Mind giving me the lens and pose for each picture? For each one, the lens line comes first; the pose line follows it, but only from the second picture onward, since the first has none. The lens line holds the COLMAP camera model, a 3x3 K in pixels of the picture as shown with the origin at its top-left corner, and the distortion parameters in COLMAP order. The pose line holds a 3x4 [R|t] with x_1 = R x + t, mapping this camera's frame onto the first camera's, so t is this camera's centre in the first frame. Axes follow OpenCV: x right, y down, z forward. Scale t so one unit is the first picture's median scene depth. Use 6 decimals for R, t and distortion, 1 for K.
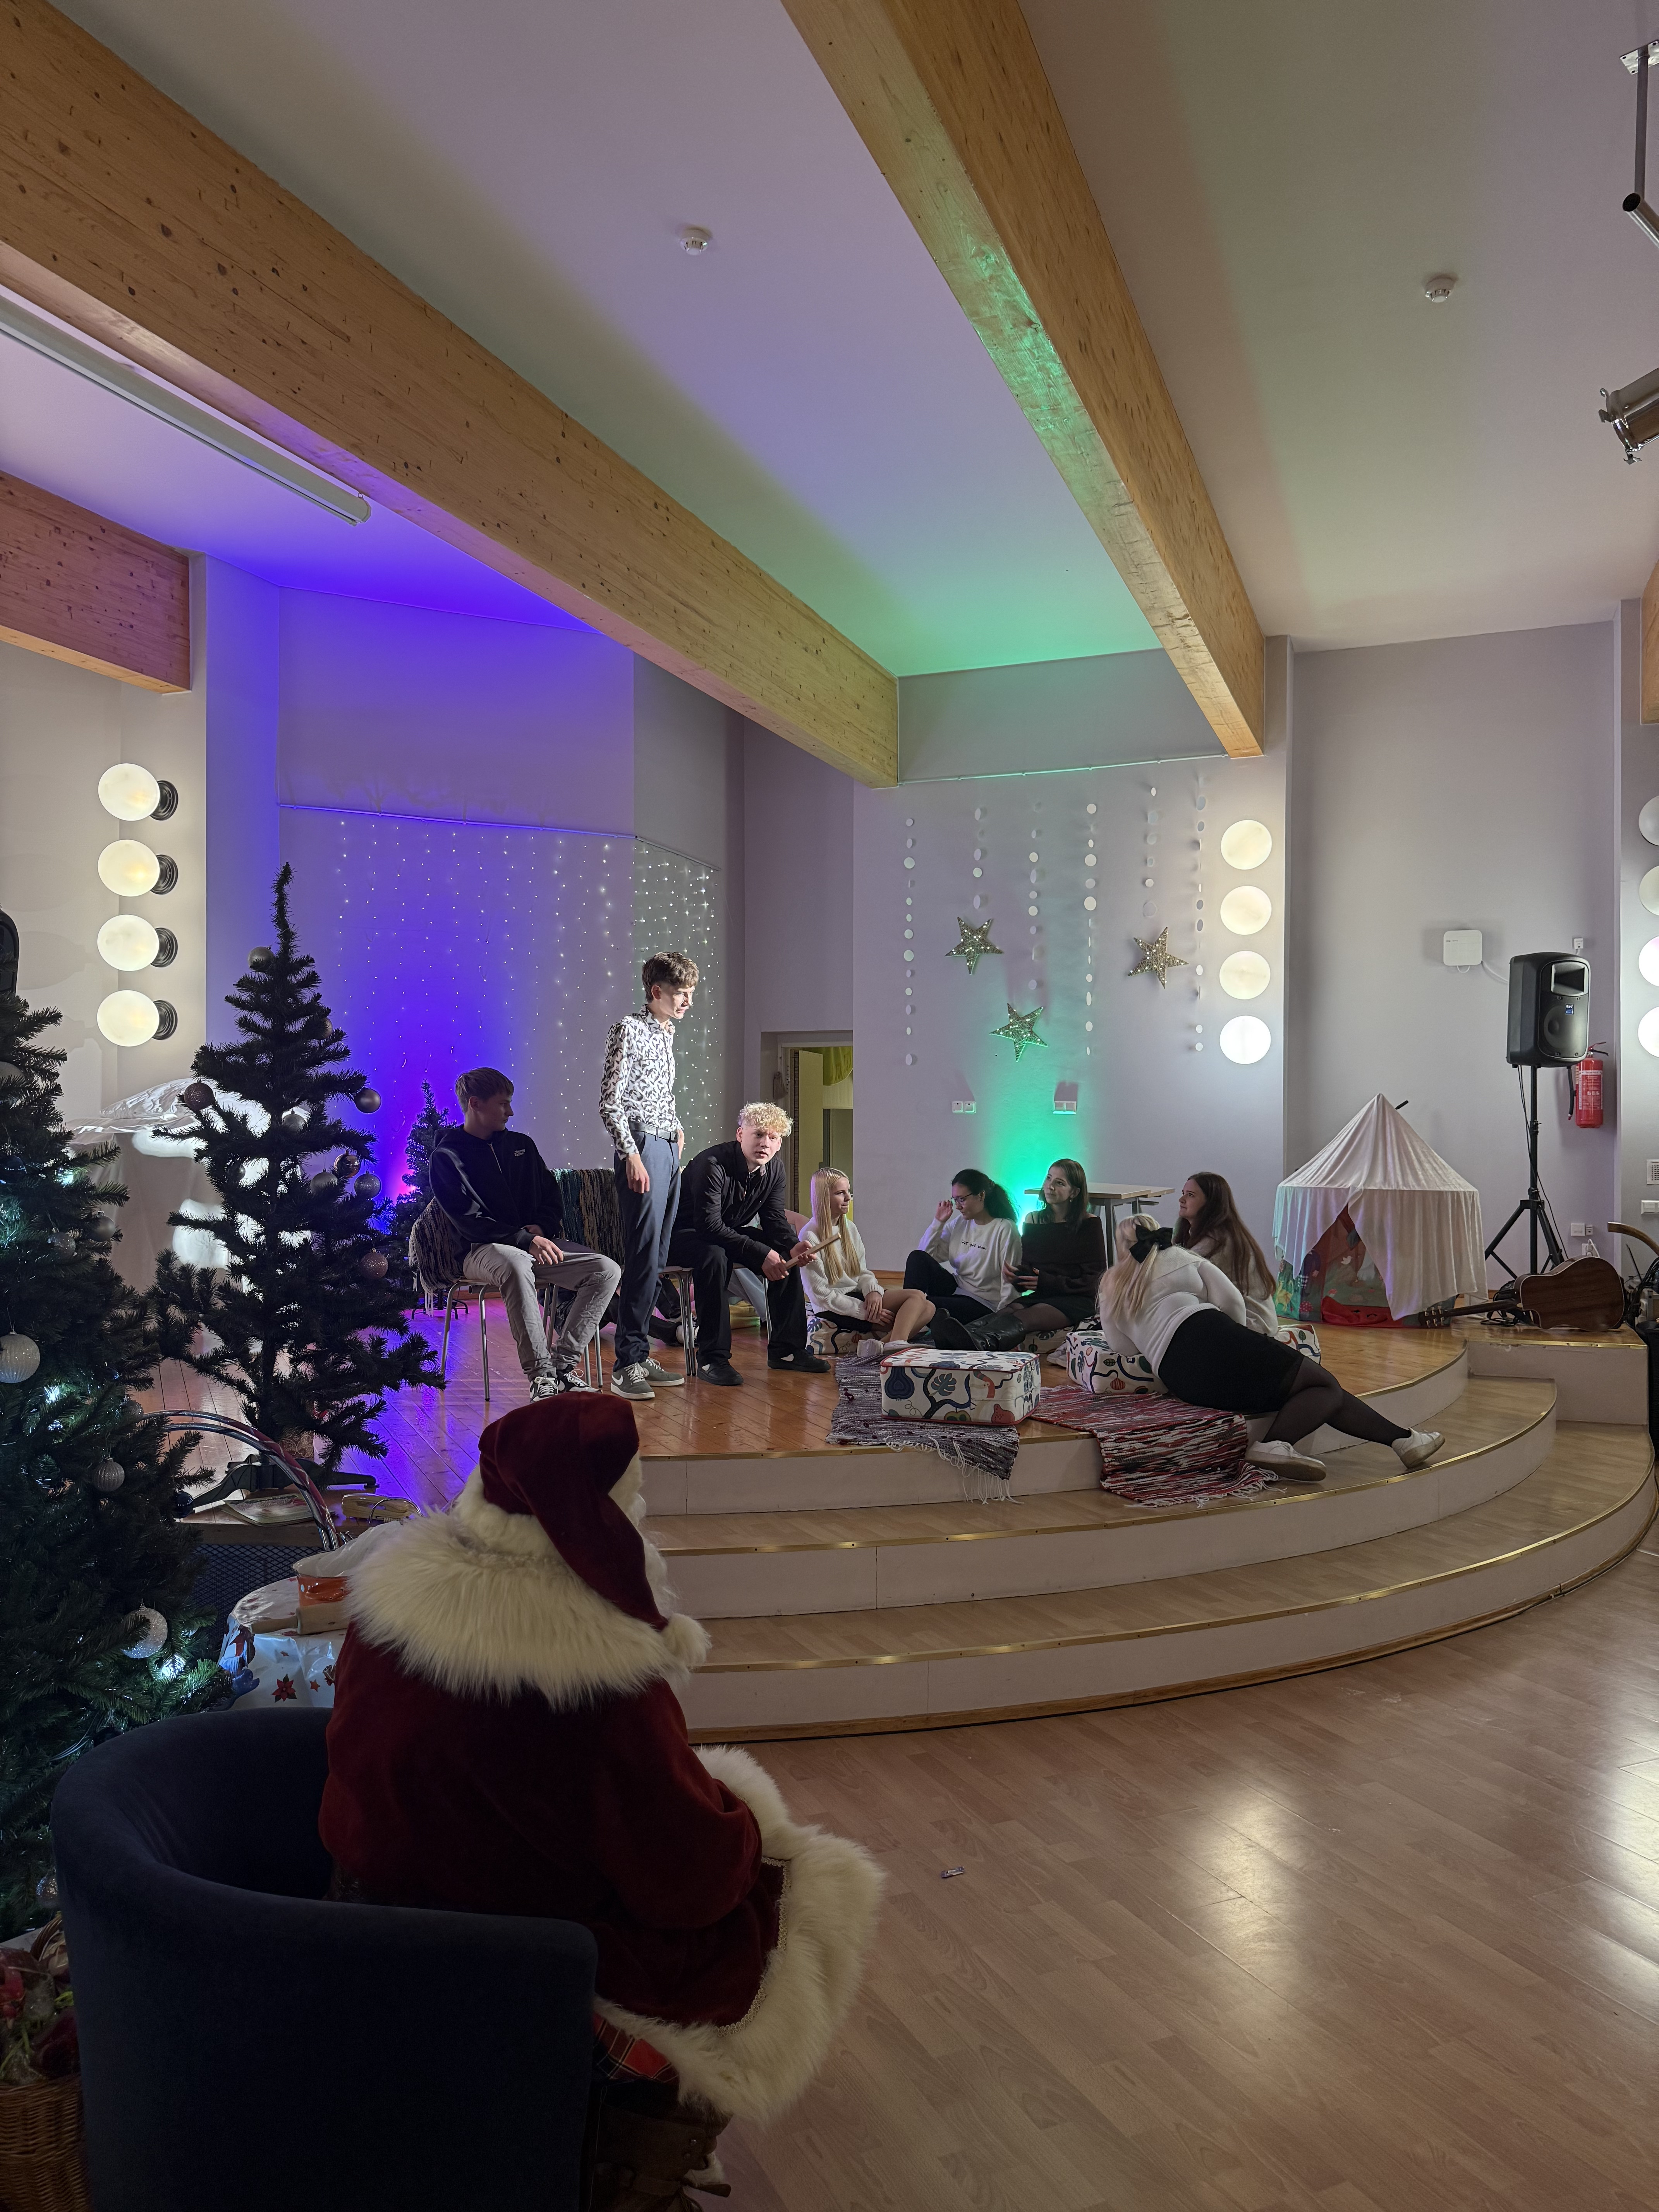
lens RADIAL K [[1561.4, 0, 839.1], [0, 1561.4, 1115.7], [0, 0, 1]] dist [0.033636, -0.042361]
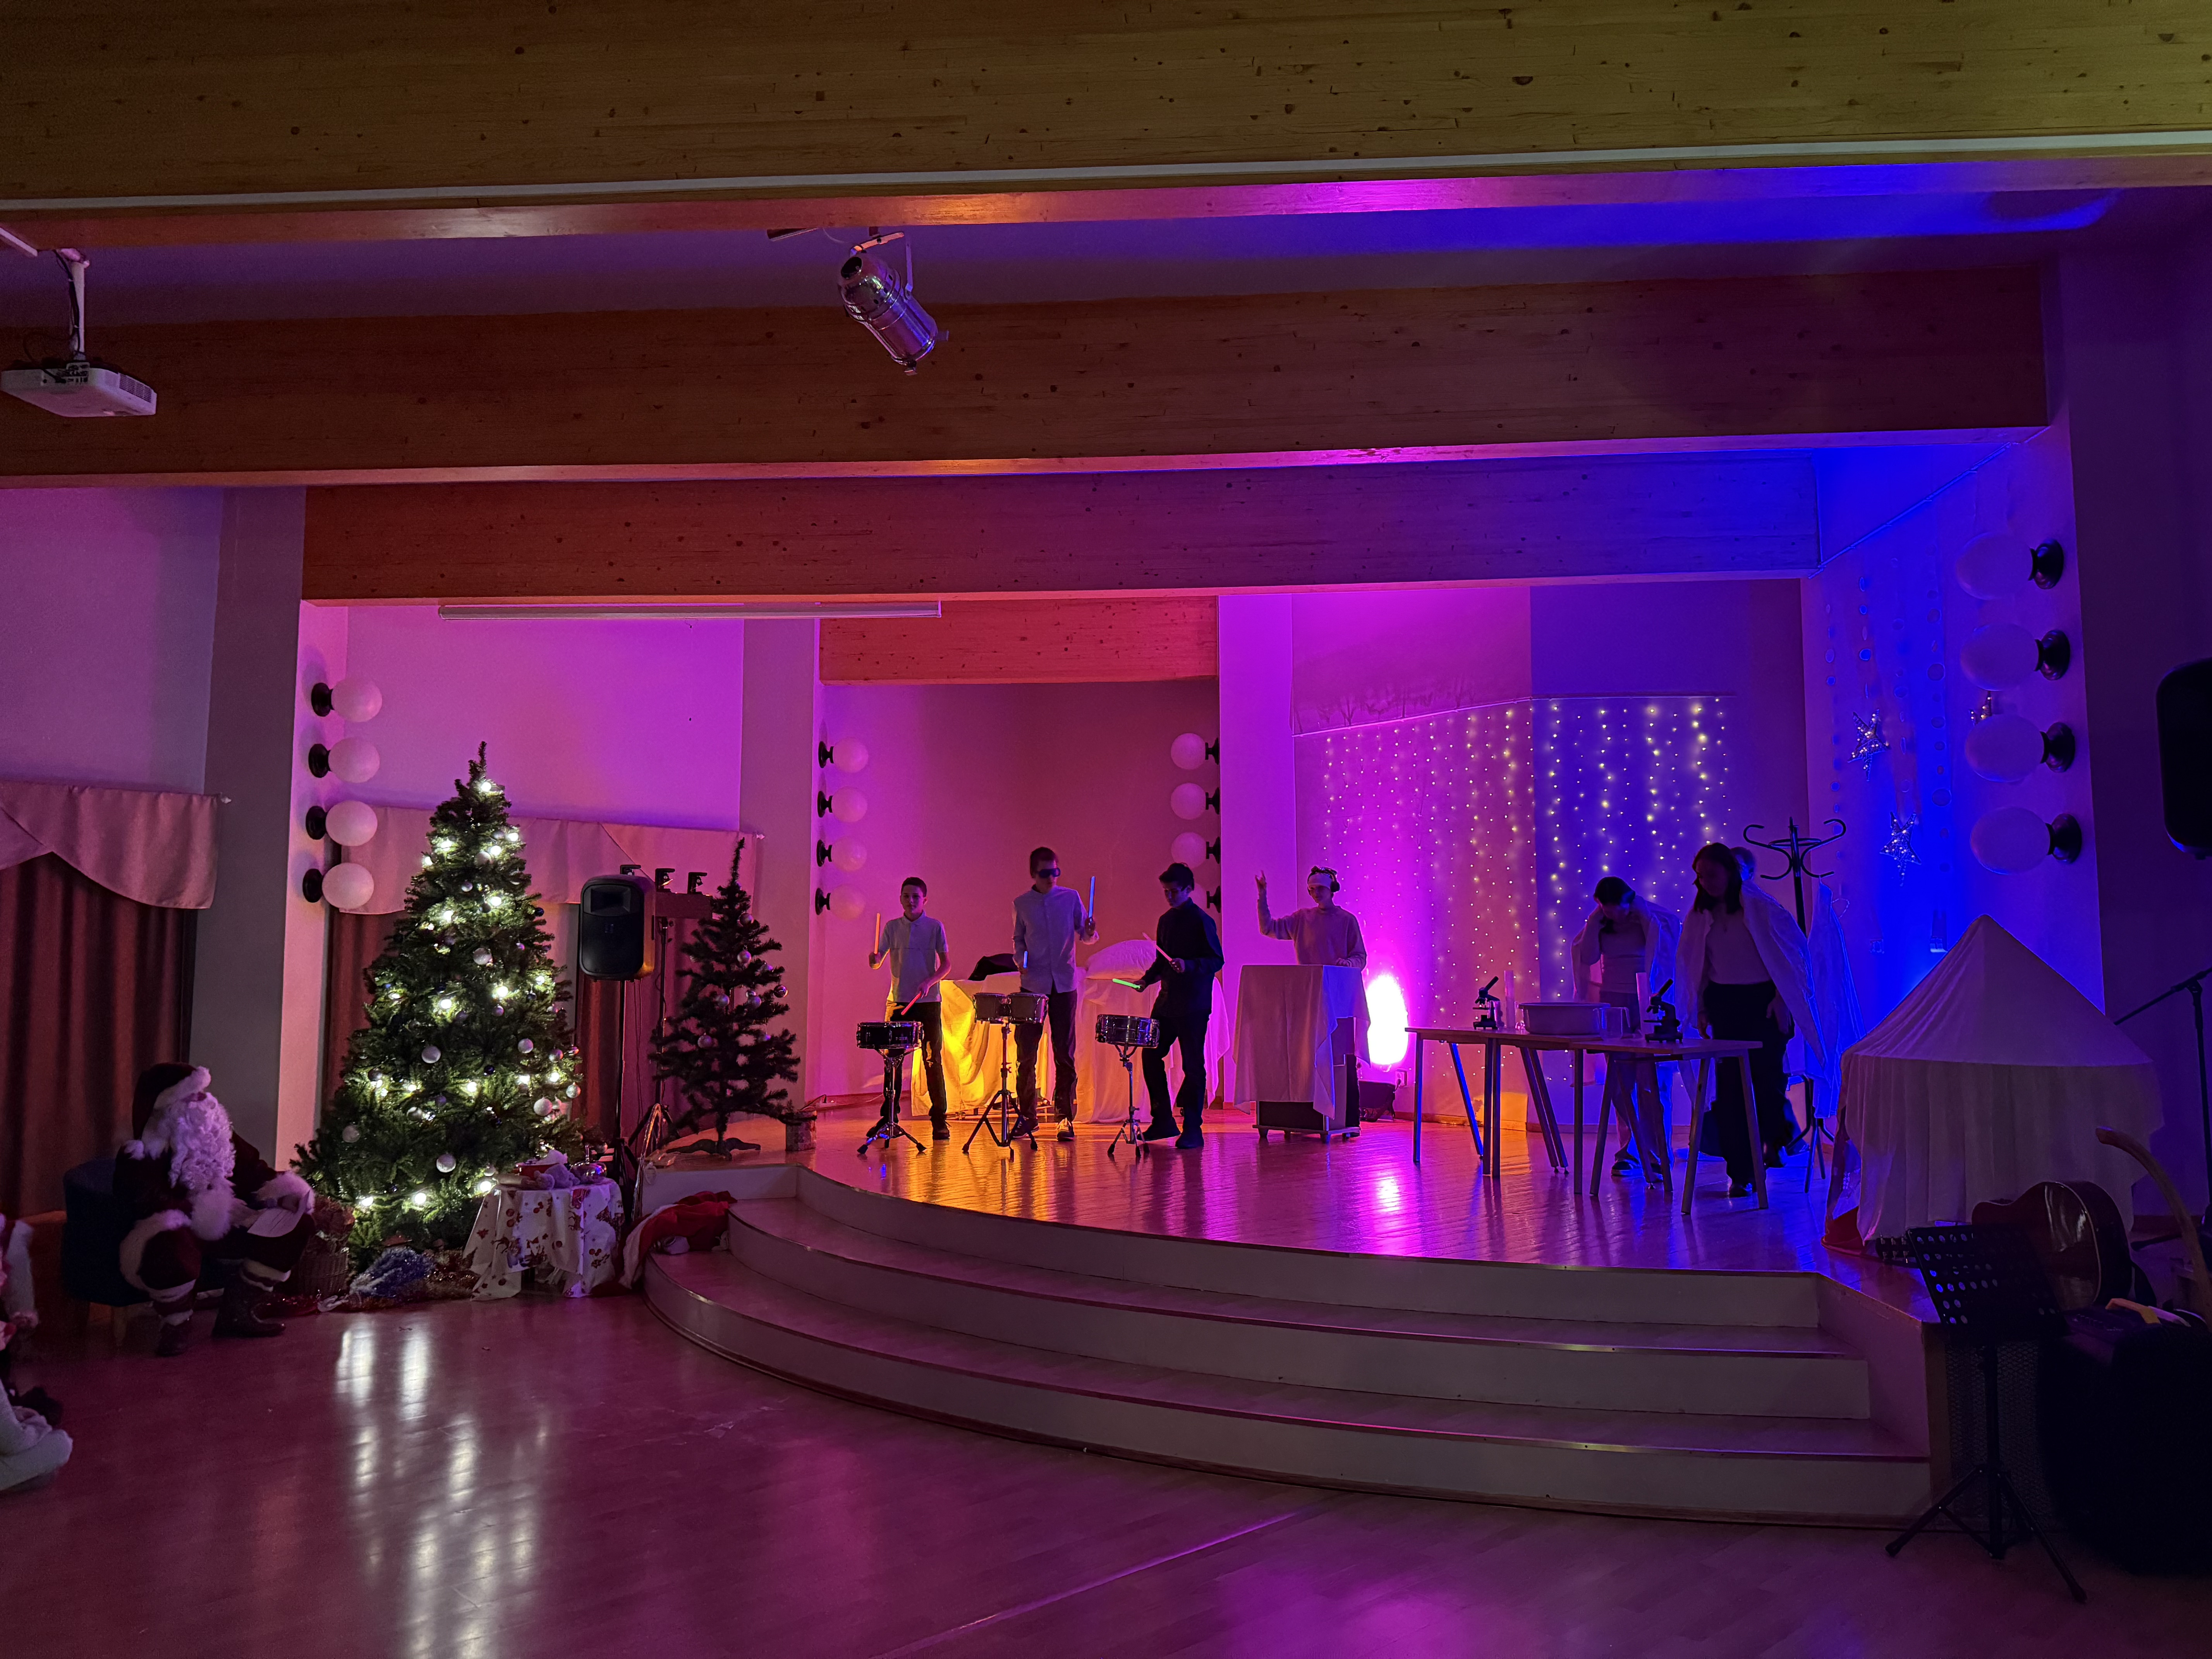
lens RADIAL K [[1546.9, 0, 1107.7], [0, 1546.9, 838.1], [0, 0, 1]] dist [0.116476, -0.182567]
pose [[0.301263, -0.089244, -0.949356, 1.101336], [0.009528, 0.995843, -0.090590, 0.015101], [0.953494, 0.018246, 0.300861, 0.560019]]
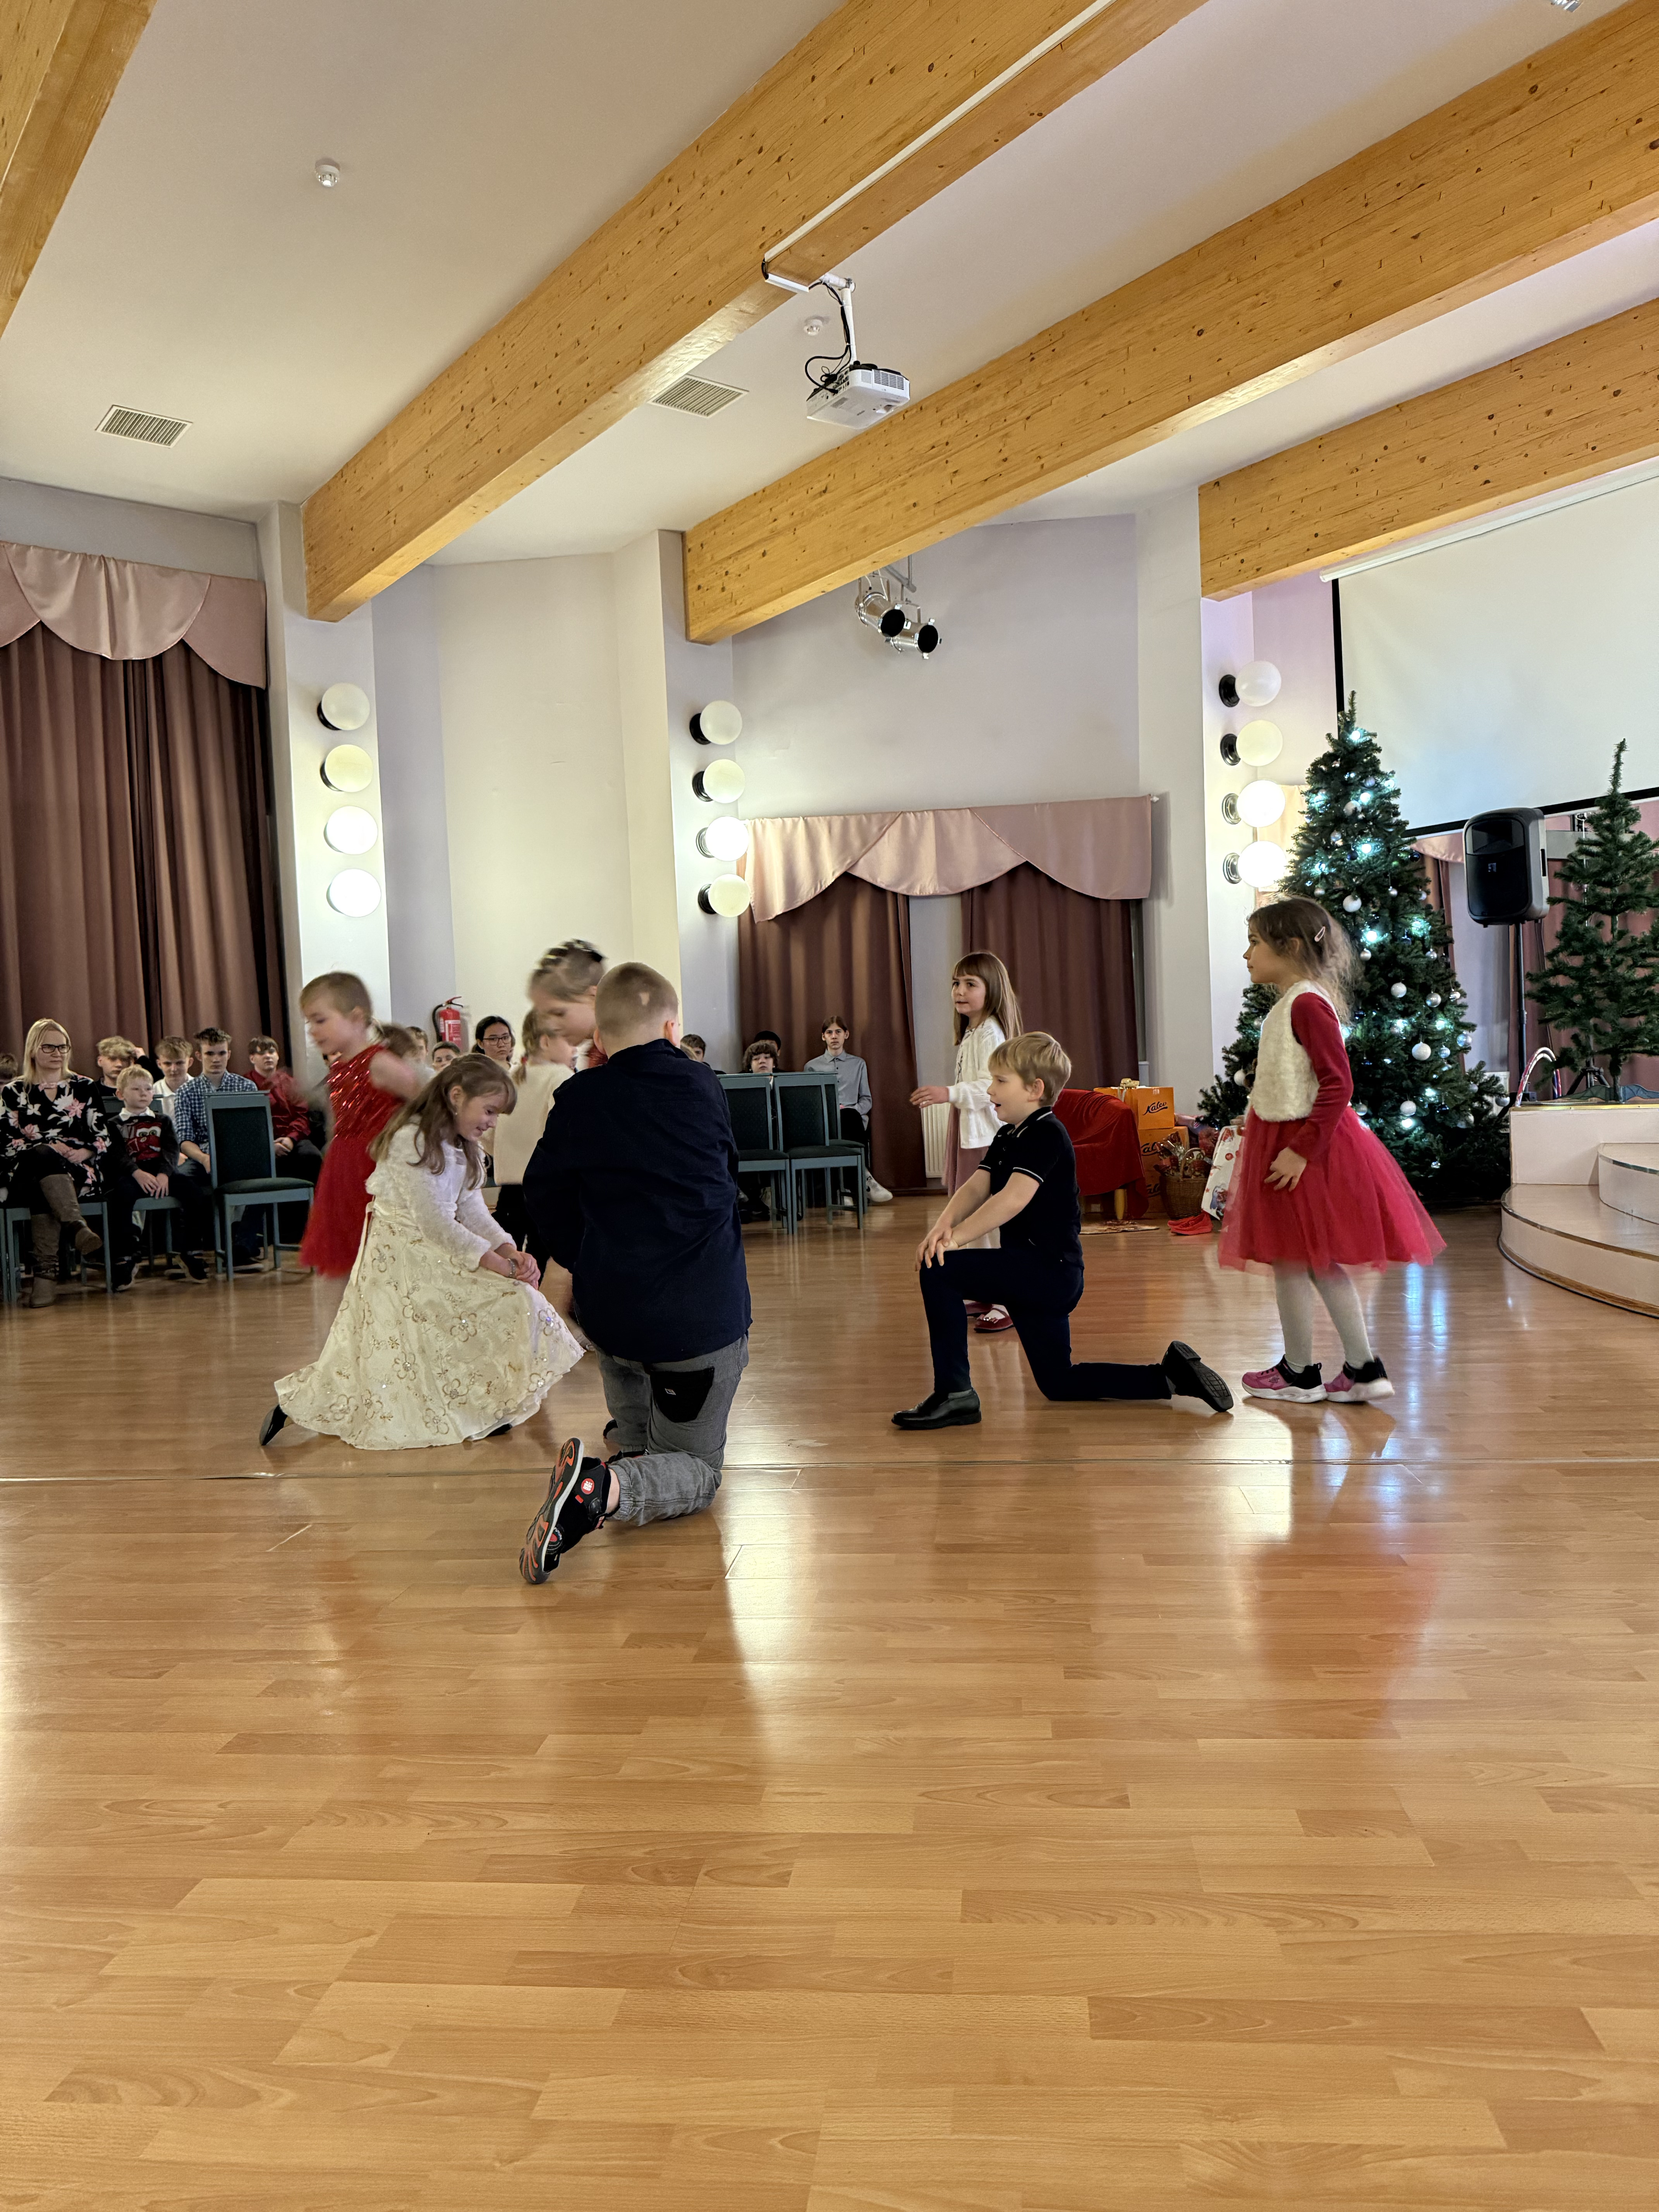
lens RADIAL K [[1564.5, 0, 831.5], [0, 1564.5, 1114.4], [0, 0, 1]] dist [0.036090, -0.050759]
pose [[-0.521878, 0.034364, -0.852328, 1.040419], [0.042951, 0.998979, 0.013978, 0.123339], [0.851938, -0.029314, -0.522821, 0.758822]]
